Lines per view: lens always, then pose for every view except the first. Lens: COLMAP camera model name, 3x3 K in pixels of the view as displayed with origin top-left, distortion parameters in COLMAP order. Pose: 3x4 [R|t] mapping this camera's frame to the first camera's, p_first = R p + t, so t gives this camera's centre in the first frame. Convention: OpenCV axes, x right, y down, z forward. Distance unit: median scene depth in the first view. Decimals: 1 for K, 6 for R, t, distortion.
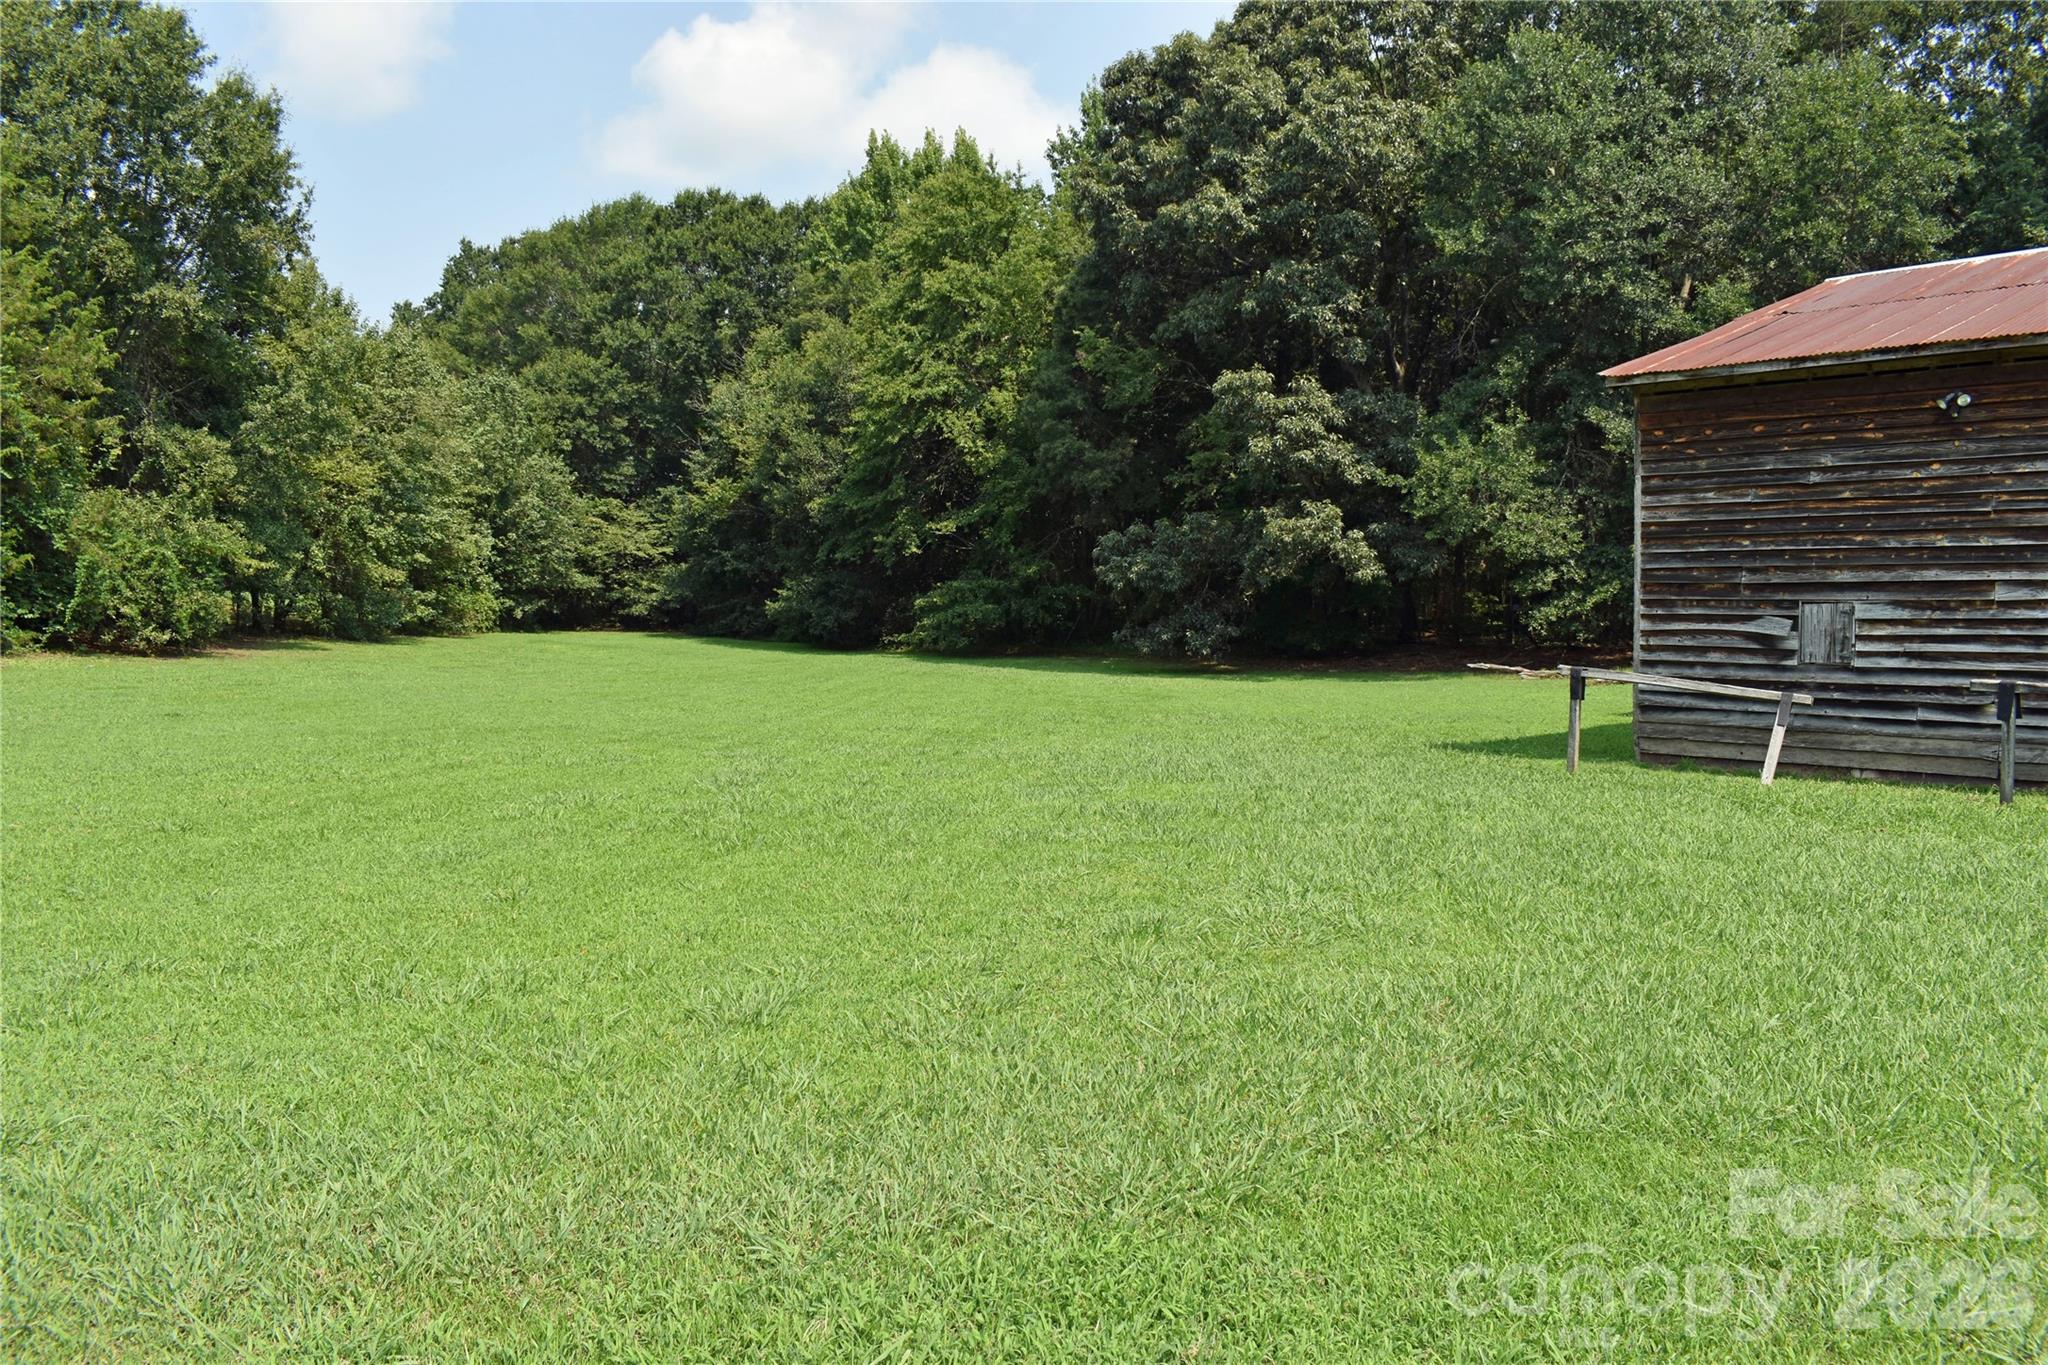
lens RADIAL K [[1599.4, 0, 1030.3], [0, 1599.4, 674.4], [0, 0, 1]] dist [-0.095106, 0.016357]
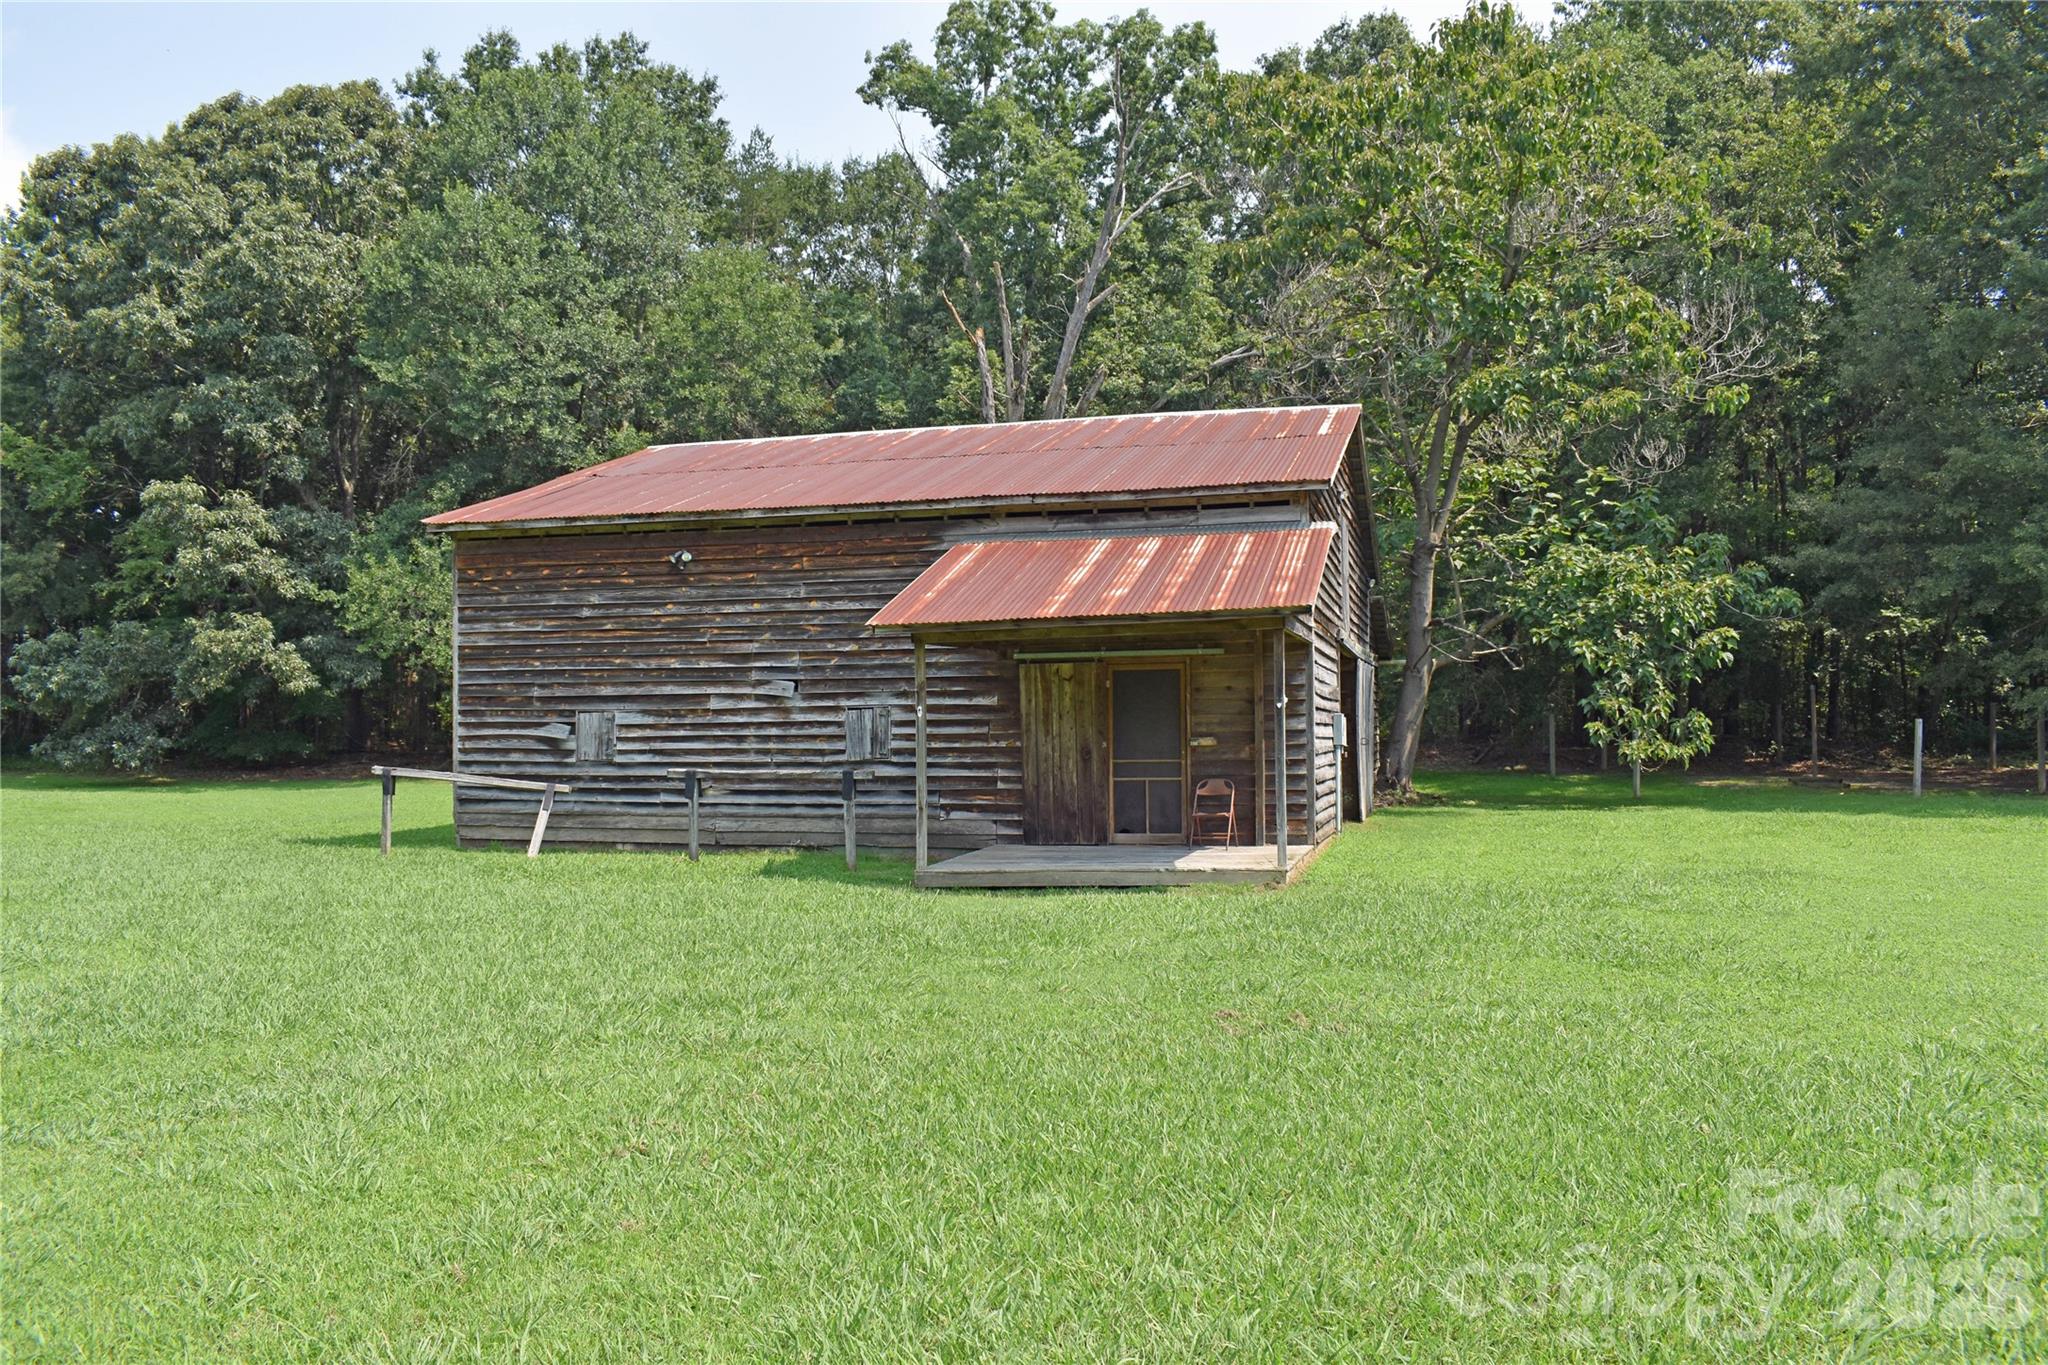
lens RADIAL K [[1599.4, 0, 1030.3], [0, 1599.4, 674.4], [0, 0, 1]] dist [-0.095106, 0.016357]
pose [[0.826946, 0.007428, 0.562232, 0.032252], [0.030907, 0.997801, -0.058640, 0.004018], [-0.561431, 0.065869, 0.824898, -0.103350]]
